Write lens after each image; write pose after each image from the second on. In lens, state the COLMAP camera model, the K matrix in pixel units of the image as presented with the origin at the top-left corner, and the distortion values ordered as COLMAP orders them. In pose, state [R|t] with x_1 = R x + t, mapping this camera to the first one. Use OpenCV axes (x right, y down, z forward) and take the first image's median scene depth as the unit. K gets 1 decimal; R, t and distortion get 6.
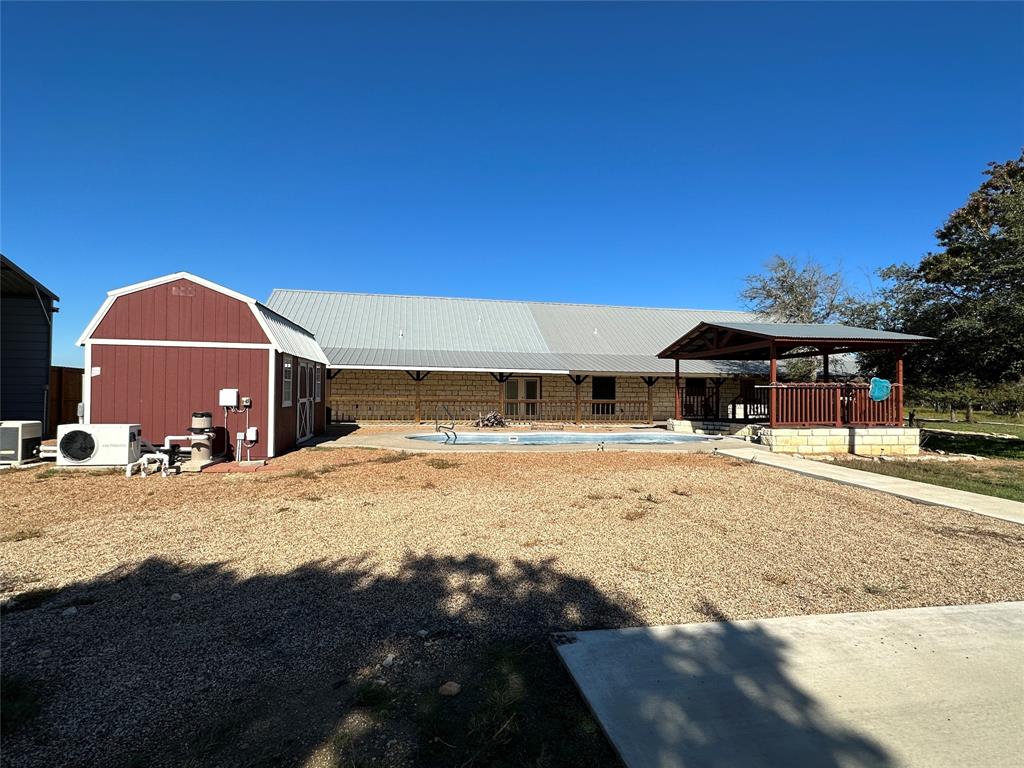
lens RADIAL K [[508.9, 0, 508.4], [0, 508.9, 383.6], [0, 0, 1]] dist [-0.002556, -0.000191]
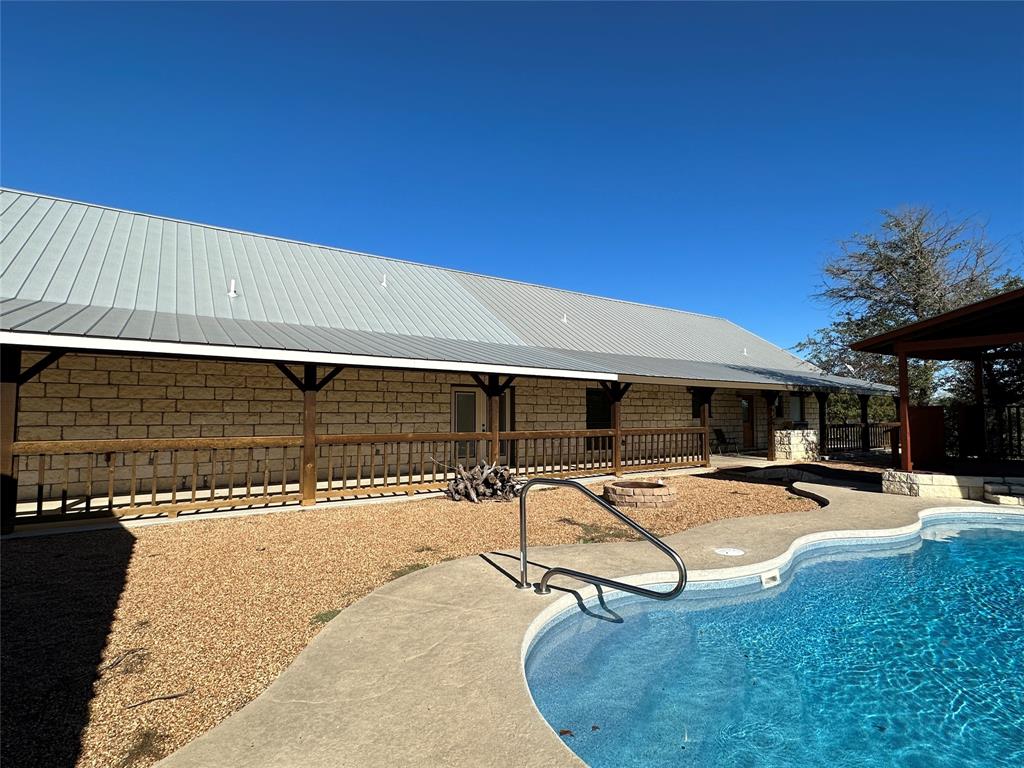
lens RADIAL K [[508.9, 0, 506.7], [0, 508.9, 386.7], [0, 0, 1]] dist [-0.002556, -0.000191]
pose [[0.922821, 0.013103, 0.385006, -0.195221], [-0.001924, 0.999566, -0.029407, 0.002719], [-0.385224, 0.026396, 0.922445, 0.604301]]
